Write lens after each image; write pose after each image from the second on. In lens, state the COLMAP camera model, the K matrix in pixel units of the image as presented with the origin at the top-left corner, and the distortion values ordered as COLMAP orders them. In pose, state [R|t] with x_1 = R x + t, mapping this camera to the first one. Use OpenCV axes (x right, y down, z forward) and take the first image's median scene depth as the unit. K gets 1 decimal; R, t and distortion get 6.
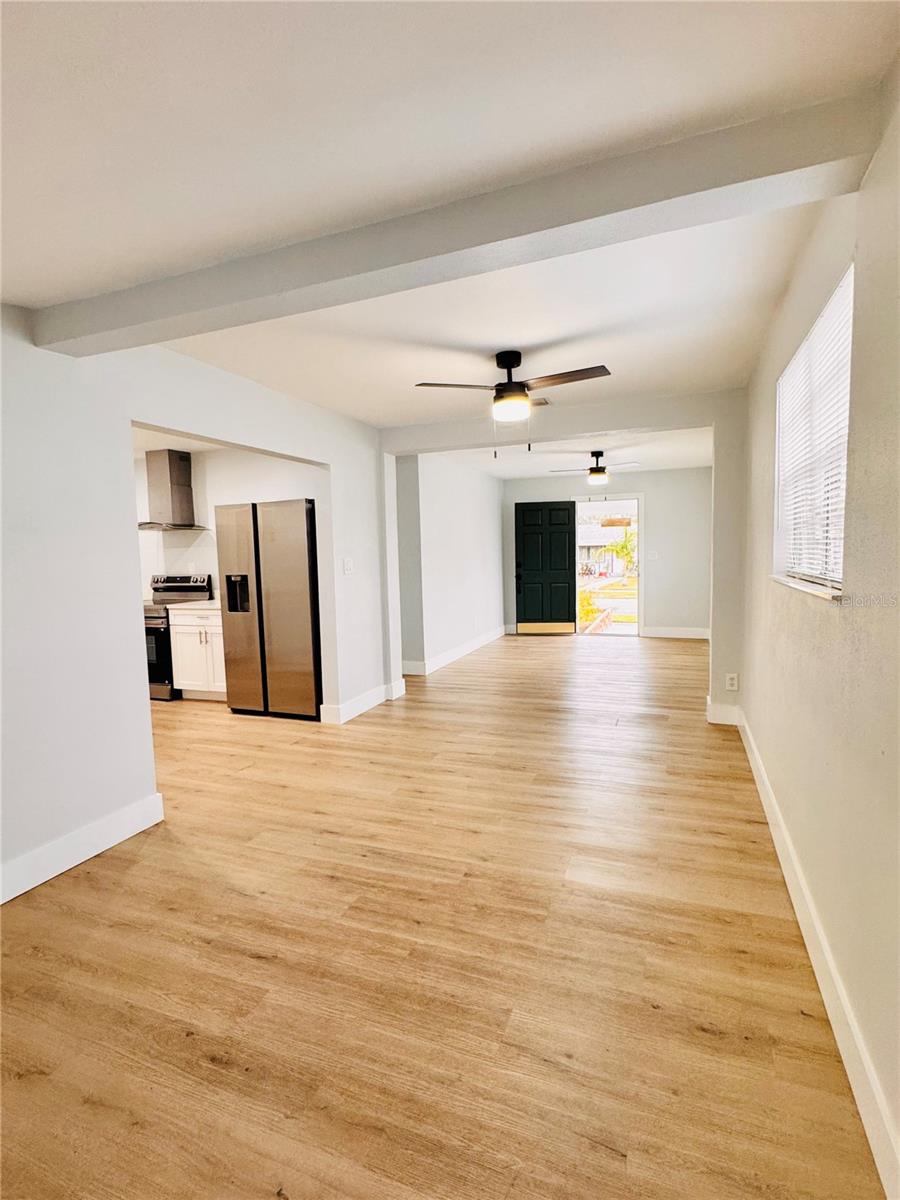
lens RADIAL K [[585.6, 0, 452.1], [0, 585.6, 601.1], [0, 0, 1]] dist [-0.004224, -0.000661]
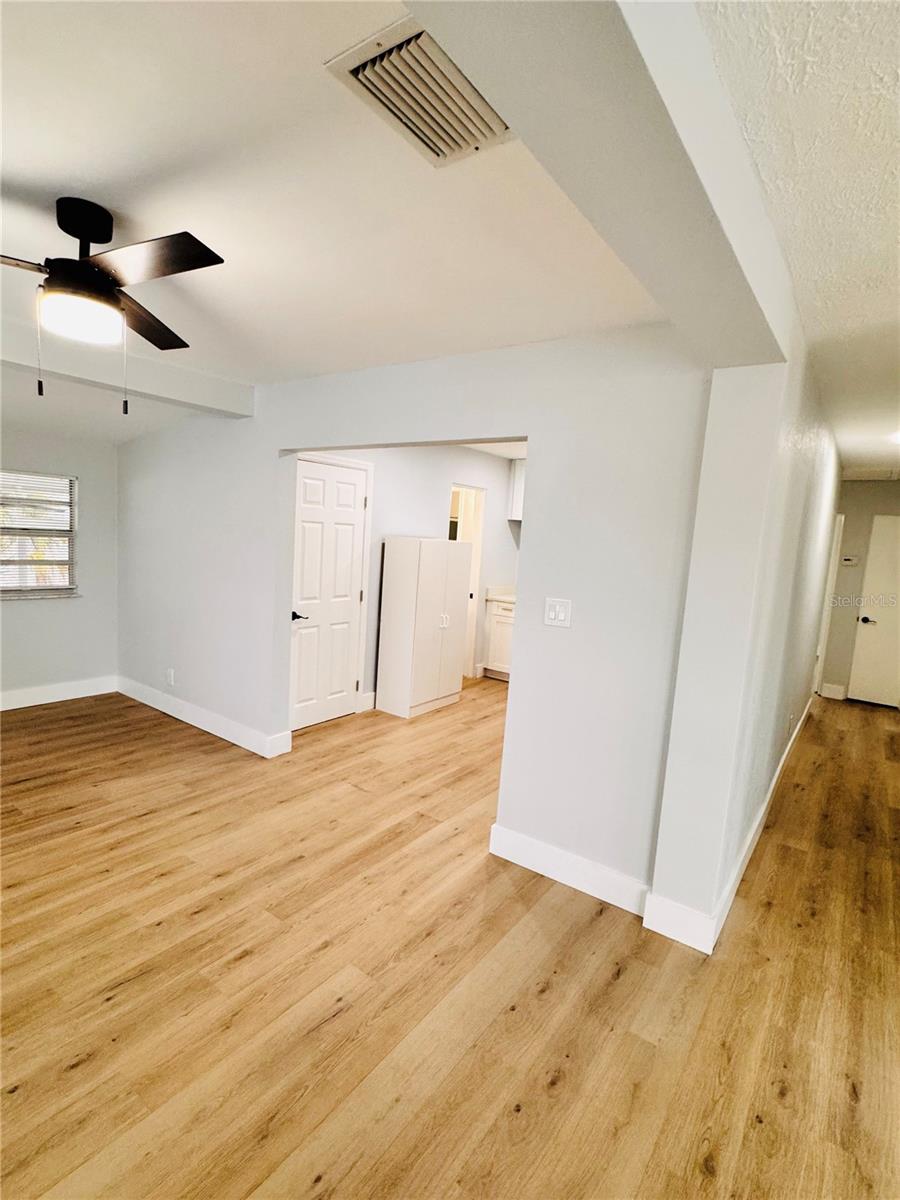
lens RADIAL K [[591.5, 0, 447.3], [0, 591.5, 608.1], [0, 0, 1]] dist [-0.000098, -0.000227]
pose [[-0.260035, 0.130402, -0.956753, 0.375665], [-0.139419, 0.975386, 0.170834, -0.139979], [0.955481, 0.177813, -0.235454, 1.008774]]
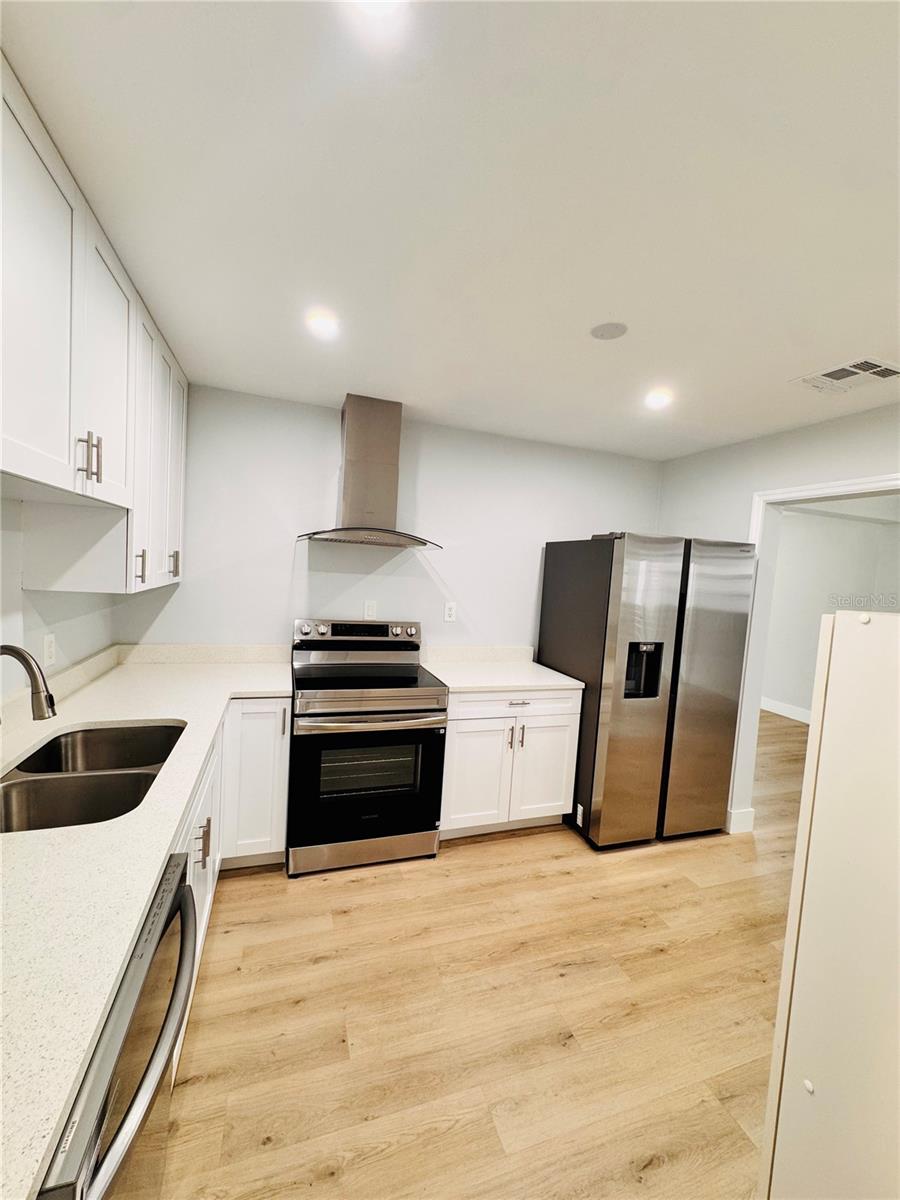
lens RADIAL K [[478.7, 0, 450.0], [0, 478.7, 600.0], [0, 0, 1]] dist [-0.001647, -0.000003]
pose [[0.763213, 0.032070, 0.645351, -0.888817], [-0.030093, 0.999448, -0.014076, -0.078111], [-0.645446, -0.008677, 0.763757, 0.734530]]
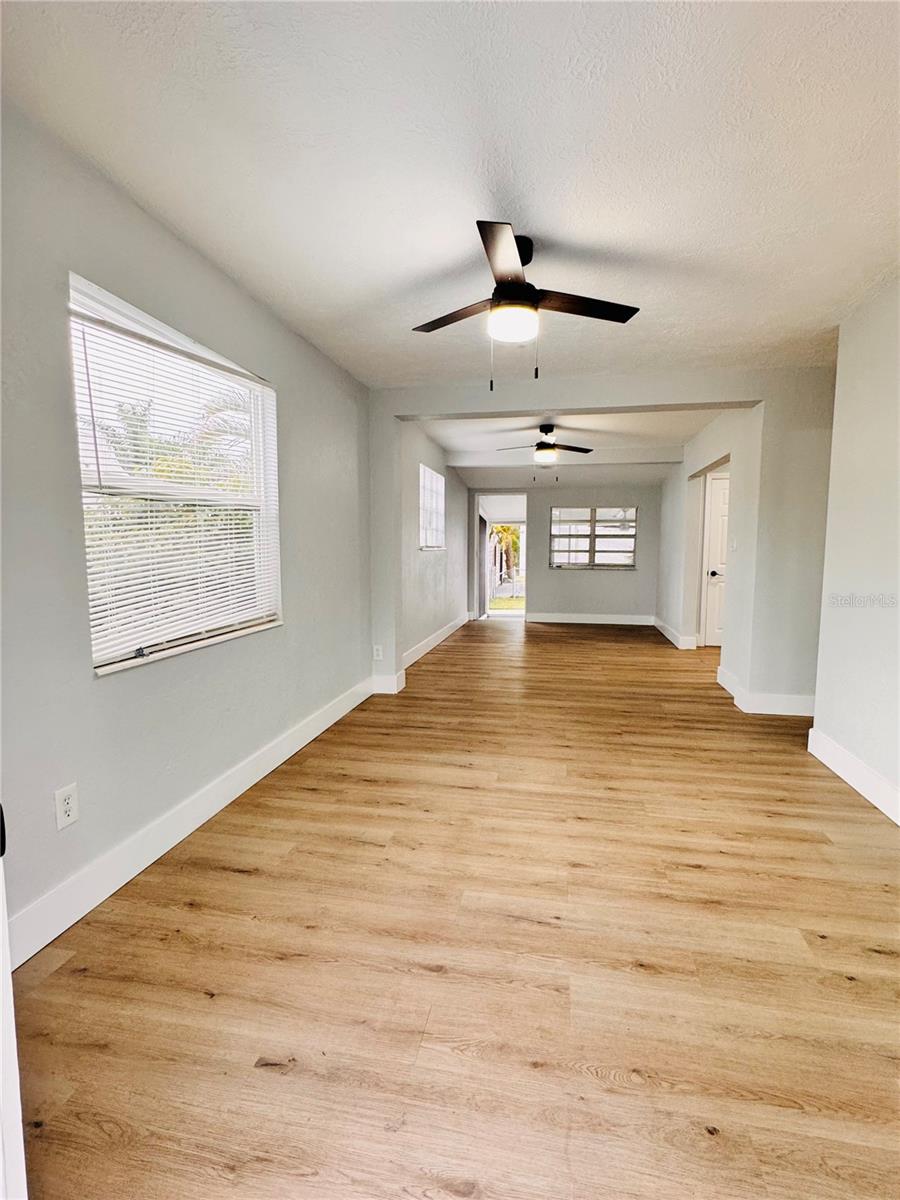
lens RADIAL K [[595.8, 0, 450.1], [0, 595.8, 601.6], [0, 0, 1]] dist [-0.001237, 0.000318]
pose [[-0.982280, 0.038864, -0.183348, 0.500573], [0.004380, 0.982758, 0.184845, -0.151614], [0.187371, 0.180767, -0.965513, 1.896025]]
